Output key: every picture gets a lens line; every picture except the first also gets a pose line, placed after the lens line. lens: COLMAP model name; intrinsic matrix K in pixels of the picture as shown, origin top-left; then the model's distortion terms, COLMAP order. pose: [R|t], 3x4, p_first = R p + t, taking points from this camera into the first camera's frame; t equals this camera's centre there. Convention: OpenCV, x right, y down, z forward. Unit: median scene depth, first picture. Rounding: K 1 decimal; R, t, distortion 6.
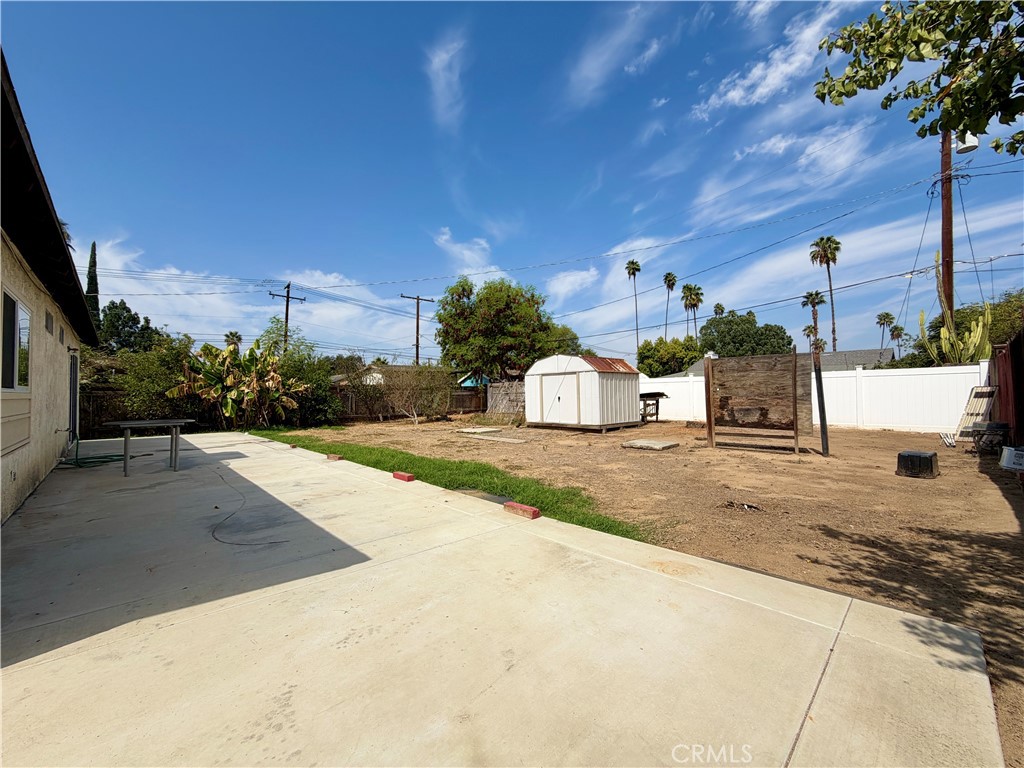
lens RADIAL K [[408.6, 0, 513.1], [0, 408.6, 388.1], [0, 0, 1]] dist [-0.000706, -0.000029]
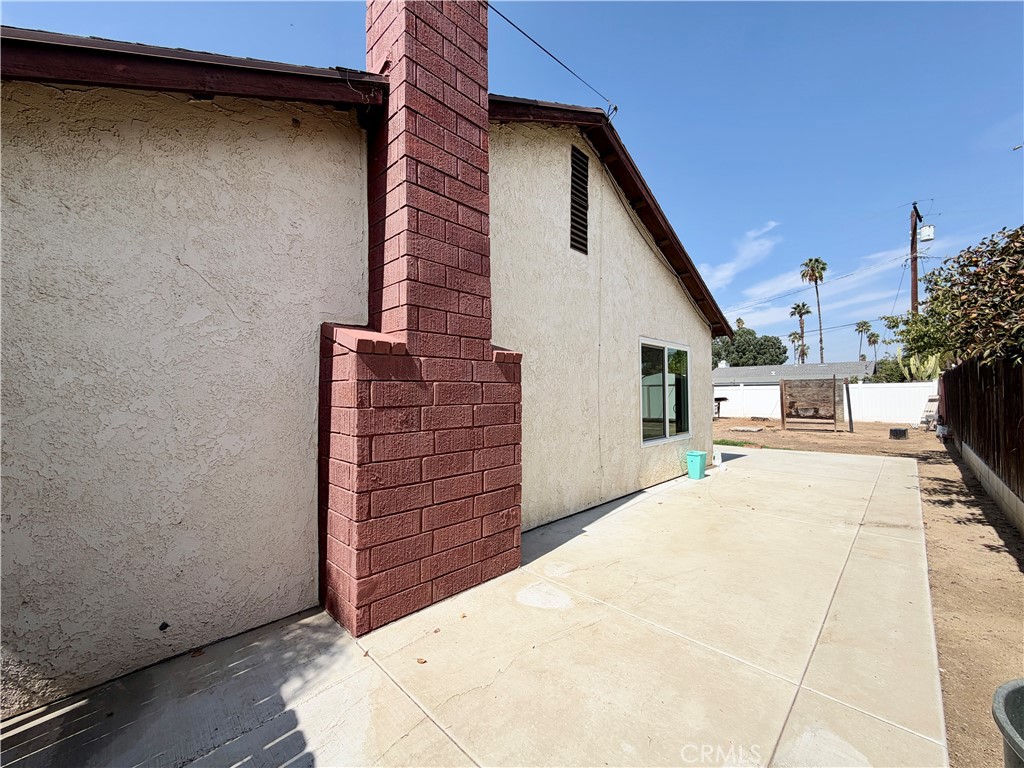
lens RADIAL K [[408.6, 0, 514.0], [0, 408.6, 386.5], [0, 0, 1]] dist [-0.000706, -0.000029]
pose [[0.999422, 0.001365, 0.033978, -0.478816], [-0.001120, 0.999973, -0.007219, -0.018960], [-0.033987, 0.007177, 0.999397, -0.466749]]
